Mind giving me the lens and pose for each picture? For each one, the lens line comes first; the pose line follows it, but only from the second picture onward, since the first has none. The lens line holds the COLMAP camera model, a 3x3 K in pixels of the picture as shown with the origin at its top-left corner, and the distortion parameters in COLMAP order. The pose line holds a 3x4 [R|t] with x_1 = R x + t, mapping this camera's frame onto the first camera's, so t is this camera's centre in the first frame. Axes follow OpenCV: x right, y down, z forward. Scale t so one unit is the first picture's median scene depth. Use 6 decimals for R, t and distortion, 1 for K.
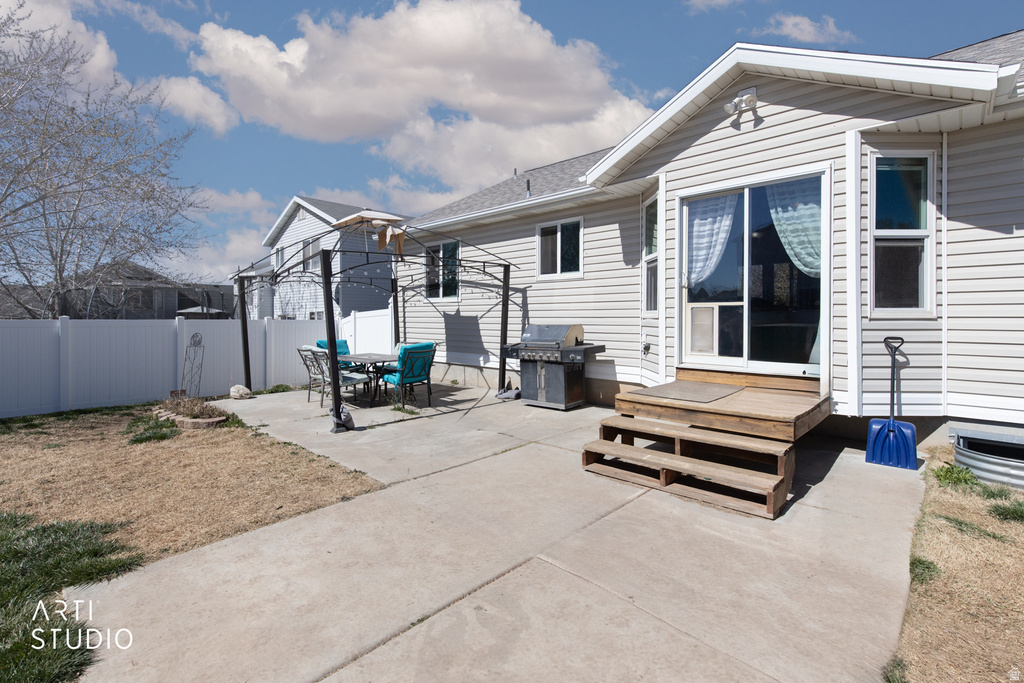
lens RADIAL K [[480.1, 0, 498.5], [0, 480.1, 317.6], [0, 0, 1]] dist [0.006100, -0.000466]
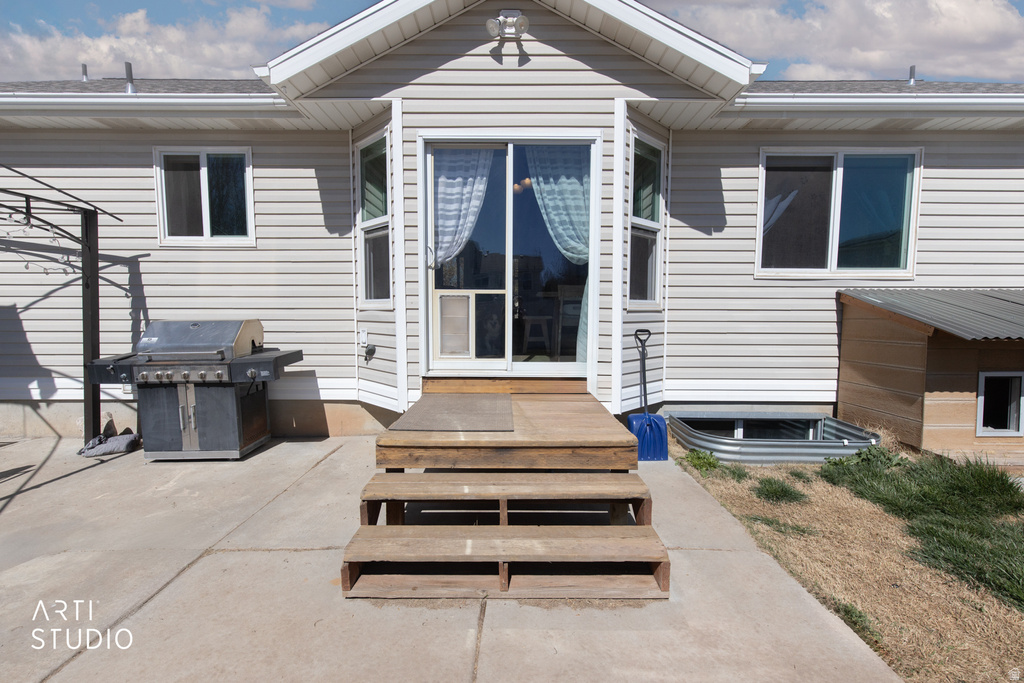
lens RADIAL K [[480.1, 0, 533.8], [0, 480.1, 348.1], [0, 0, 1]] dist [0.006100, -0.000466]
pose [[0.711246, -0.054715, 0.700810, -0.017942], [-0.001769, 0.996824, 0.079621, 0.000400], [-0.702941, -0.057869, 0.708890, 0.291117]]
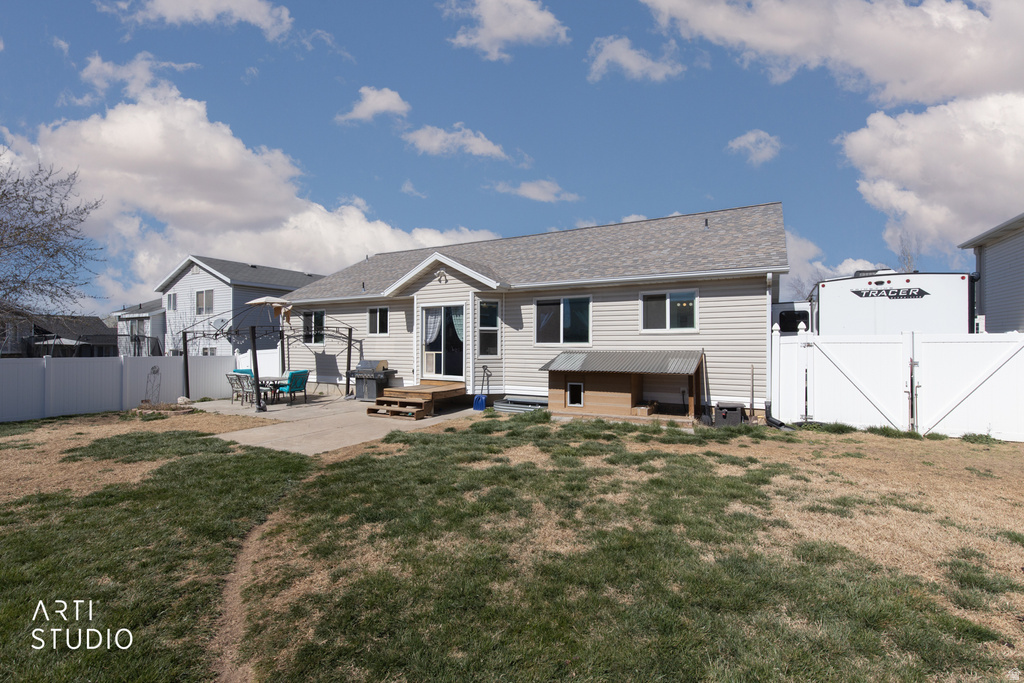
lens RADIAL K [[480.1, 0, 507.7], [0, 480.1, 341.1], [0, 0, 1]] dist [0.006100, -0.000466]
pose [[0.966081, 0.004424, 0.258200, 0.143690], [-0.002329, 0.999962, -0.008419, -0.050529], [-0.258227, 0.007532, 0.966055, -1.102972]]
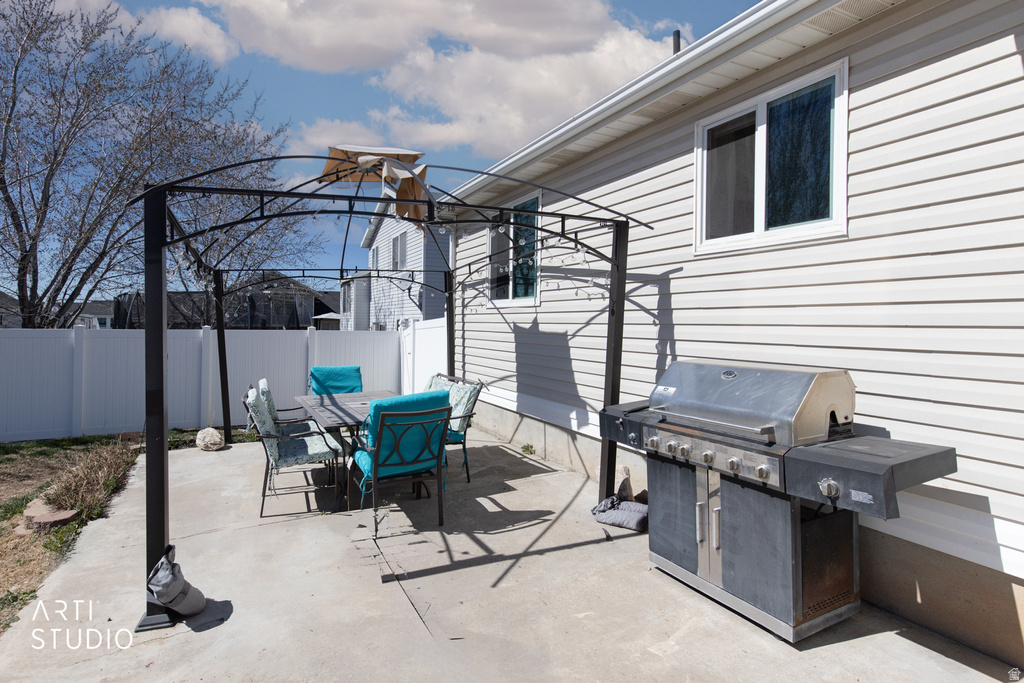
lens RADIAL K [[480.1, 0, 447.2], [0, 480.1, 324.1], [0, 0, 1]] dist [0.006100, -0.000466]
pose [[0.923171, 0.008543, -0.384294, 0.046414], [-0.007734, 0.999963, 0.003650, -0.017213], [0.384311, -0.000397, 0.923204, 0.595105]]
